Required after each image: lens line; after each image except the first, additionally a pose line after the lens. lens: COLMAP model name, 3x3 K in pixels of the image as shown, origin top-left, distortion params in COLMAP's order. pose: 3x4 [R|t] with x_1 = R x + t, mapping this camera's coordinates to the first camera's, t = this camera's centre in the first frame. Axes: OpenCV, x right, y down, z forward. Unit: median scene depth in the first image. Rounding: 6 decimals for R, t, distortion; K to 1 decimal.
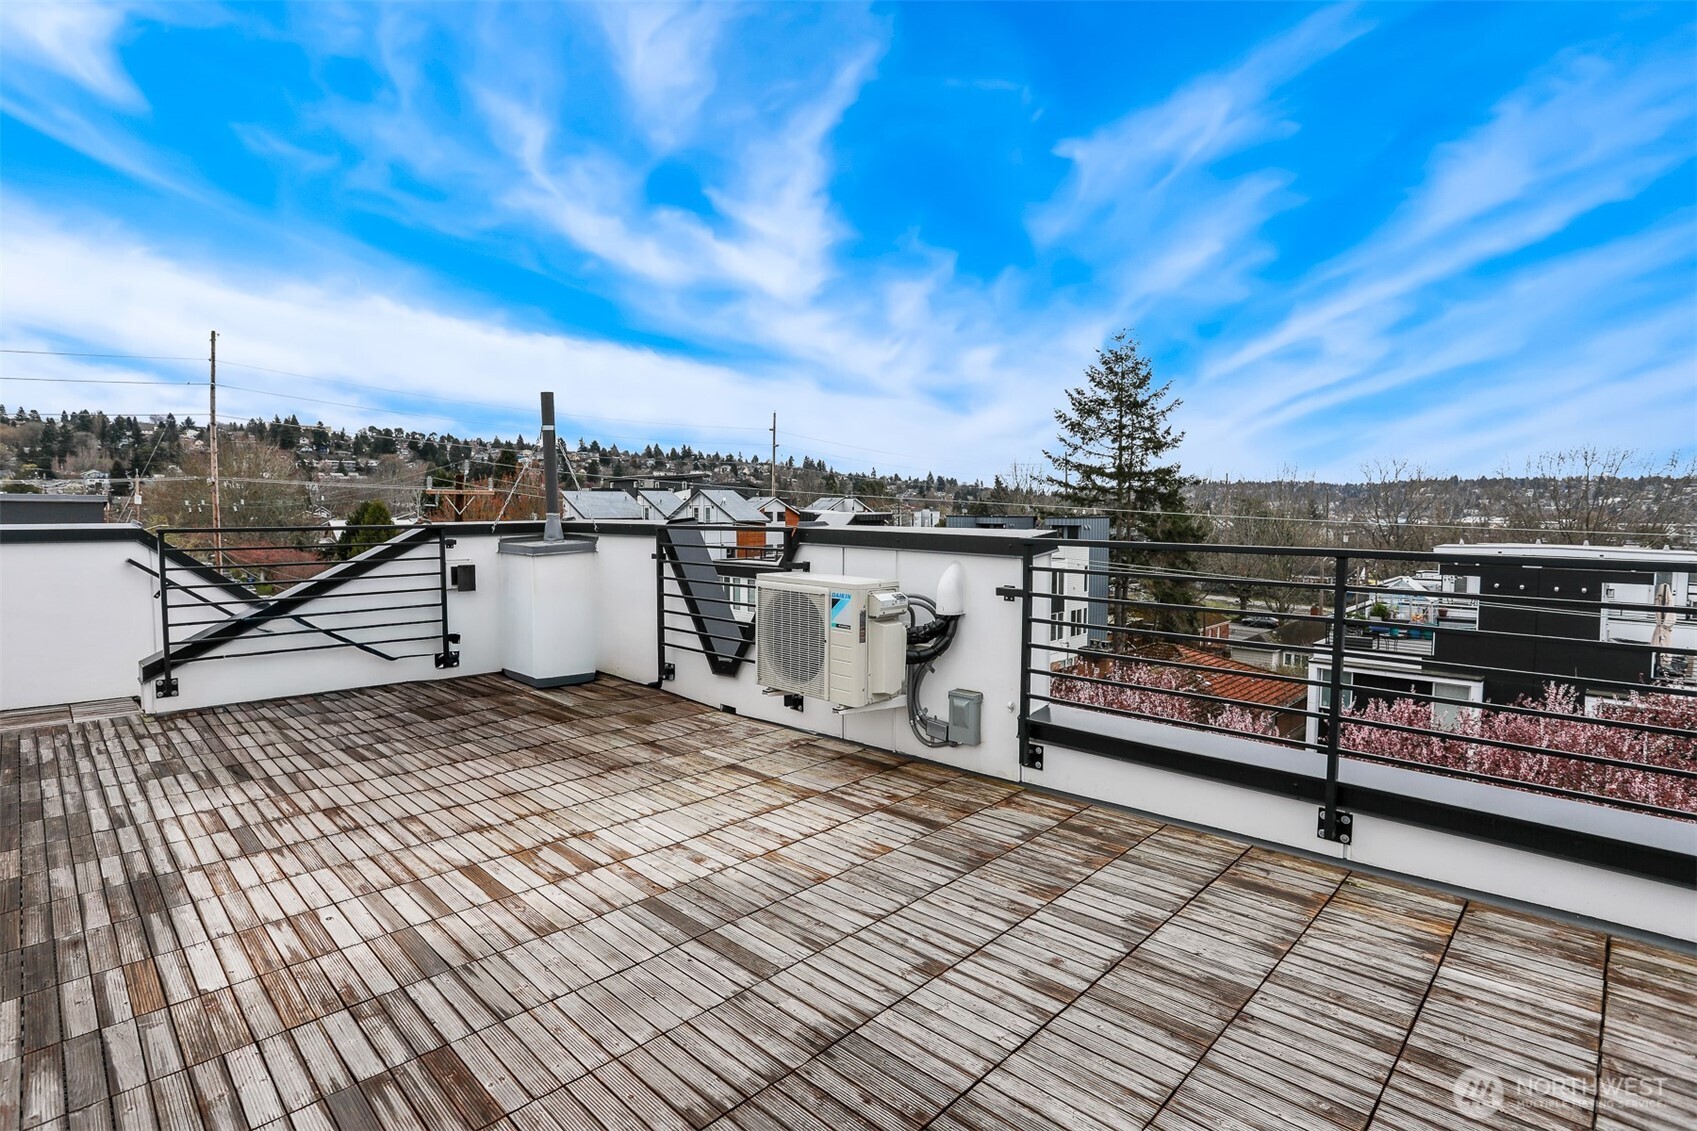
lens RADIAL K [[853.2, 0, 846.2], [0, 853.2, 508.8], [0, 0, 1]] dist [-0.050193, 0.024799]
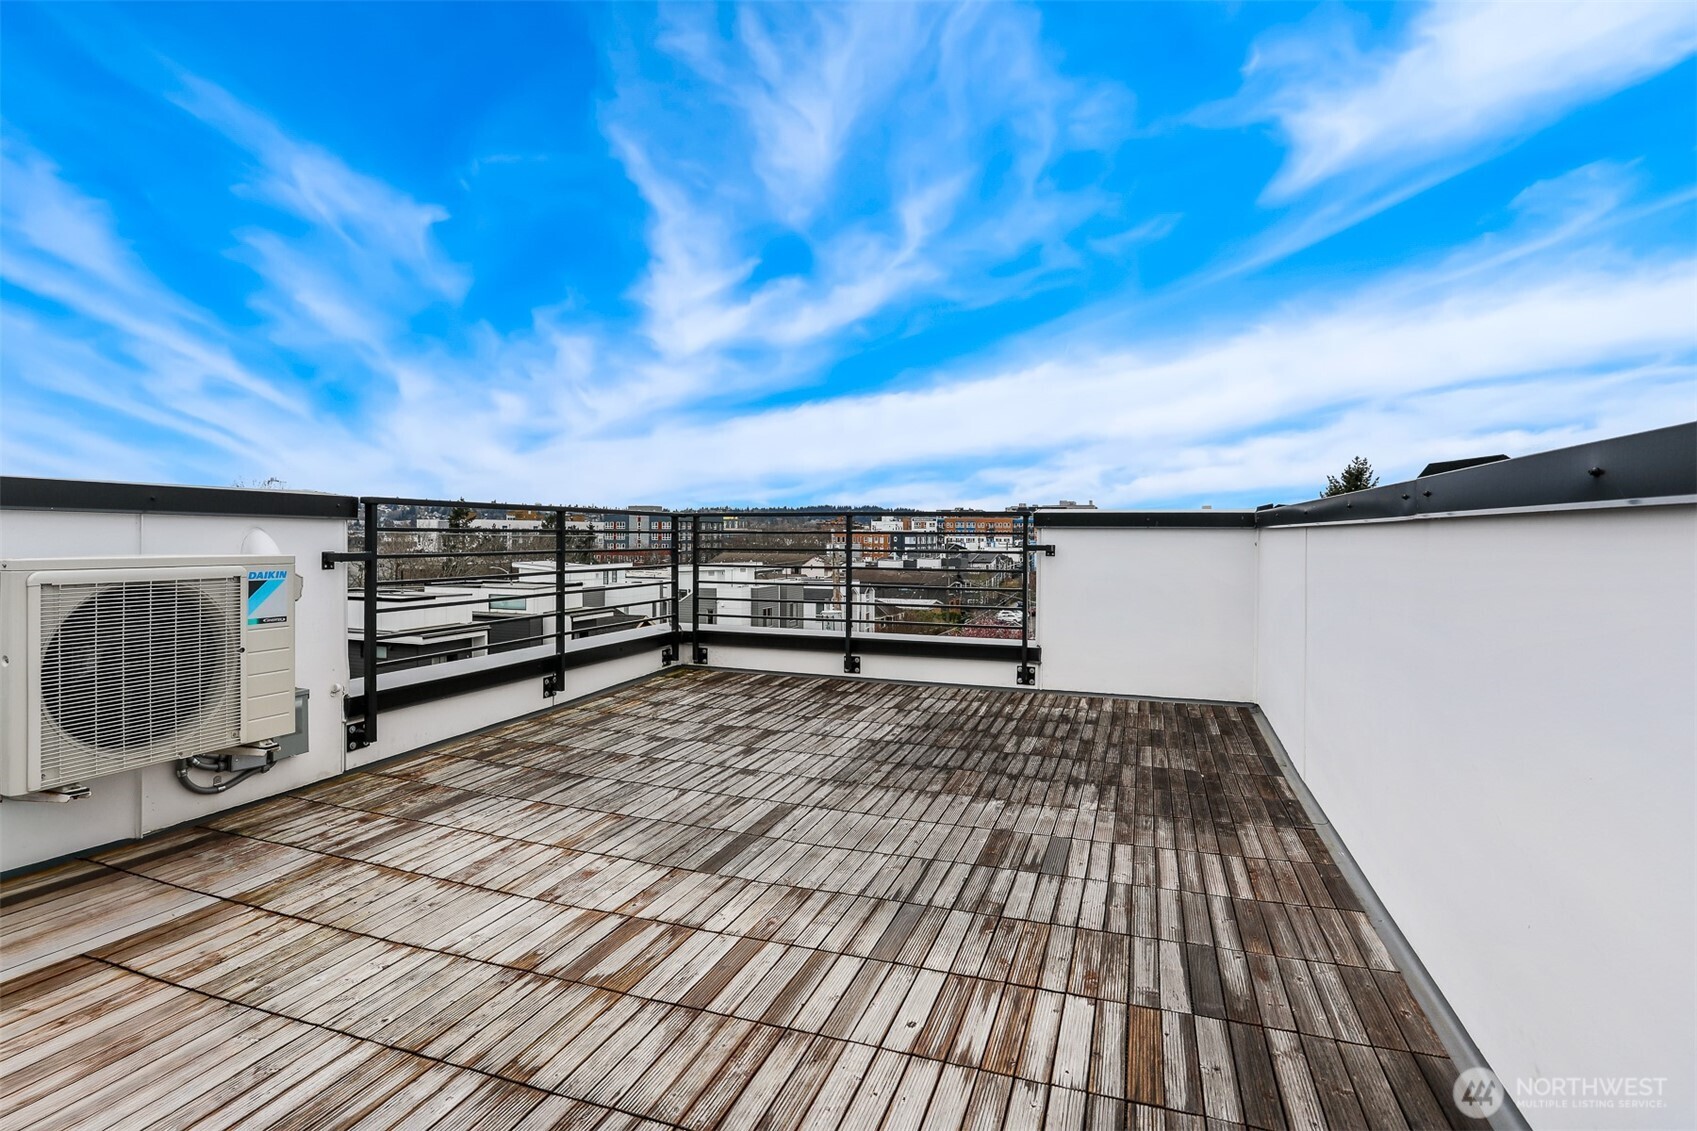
lens RADIAL K [[853.2, 0, 846.2], [0, 853.2, 508.8], [0, 0, 1]] dist [-0.050193, 0.024799]
pose [[-0.436078, 0.023796, 0.899594, -1.120688], [-0.001699, 0.999627, -0.027266, 0.095981], [-0.899907, -0.013418, -0.435875, 1.249262]]
